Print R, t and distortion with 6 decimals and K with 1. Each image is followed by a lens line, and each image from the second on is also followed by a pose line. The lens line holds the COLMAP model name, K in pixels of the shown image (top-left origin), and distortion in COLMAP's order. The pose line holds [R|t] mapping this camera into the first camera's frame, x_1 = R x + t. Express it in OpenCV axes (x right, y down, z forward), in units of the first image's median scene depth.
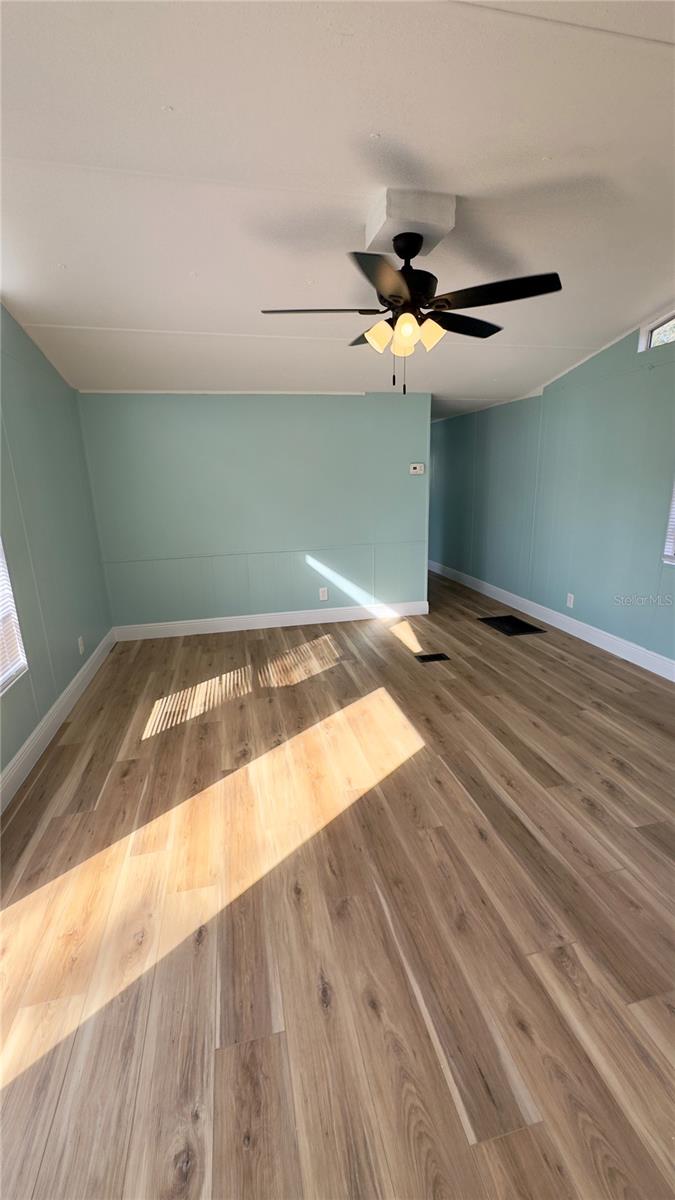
lens RADIAL K [[480.5, 0, 339.6], [0, 480.5, 601.8], [0, 0, 1]] dist [-0.001789, 0.000395]
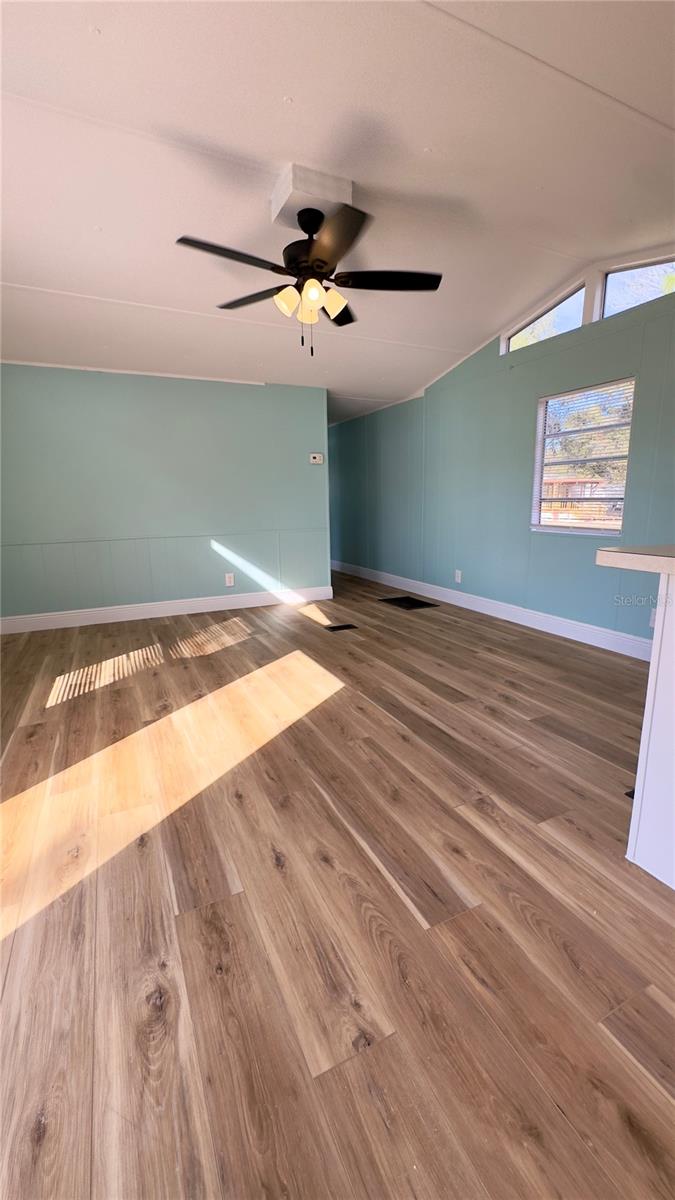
lens RADIAL K [[480.5, 0, 339.6], [0, 480.5, 601.8], [0, 0, 1]] dist [-0.001789, 0.000395]
pose [[0.975149, -0.036012, 0.218602, -0.076634], [0.048081, 0.997584, -0.050143, 0.222626], [-0.216268, 0.059408, 0.974525, -0.054129]]
